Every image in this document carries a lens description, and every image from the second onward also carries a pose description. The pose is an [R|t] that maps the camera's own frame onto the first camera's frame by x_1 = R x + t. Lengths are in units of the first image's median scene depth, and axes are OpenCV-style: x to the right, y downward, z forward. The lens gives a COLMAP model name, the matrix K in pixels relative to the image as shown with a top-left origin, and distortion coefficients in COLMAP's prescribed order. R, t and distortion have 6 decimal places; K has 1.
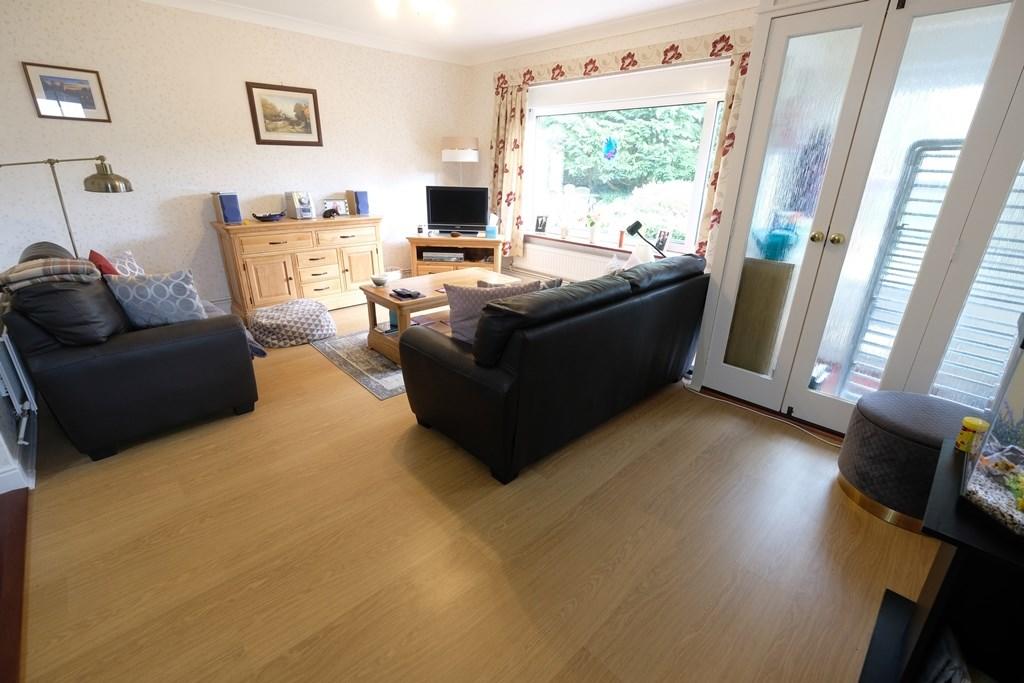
lens RADIAL K [[448.0, 0, 516.0], [0, 448.0, 339.2], [0, 0, 1]] dist [-0.007276, 0.002237]
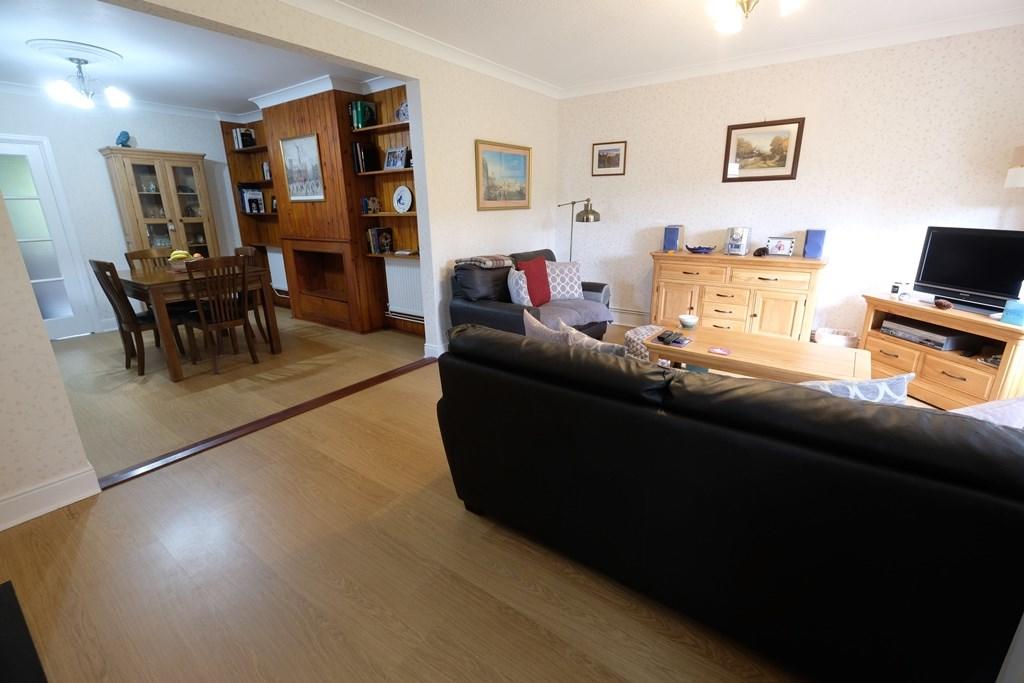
lens RADIAL K [[448.0, 0, 516.0], [0, 448.0, 342.3], [0, 0, 1]] dist [-0.007276, 0.002237]
pose [[0.168105, 0.269039, -0.948345, 0.422420], [-0.342509, 0.918039, 0.199728, -0.126781], [0.924353, 0.291241, 0.246475, 0.377664]]
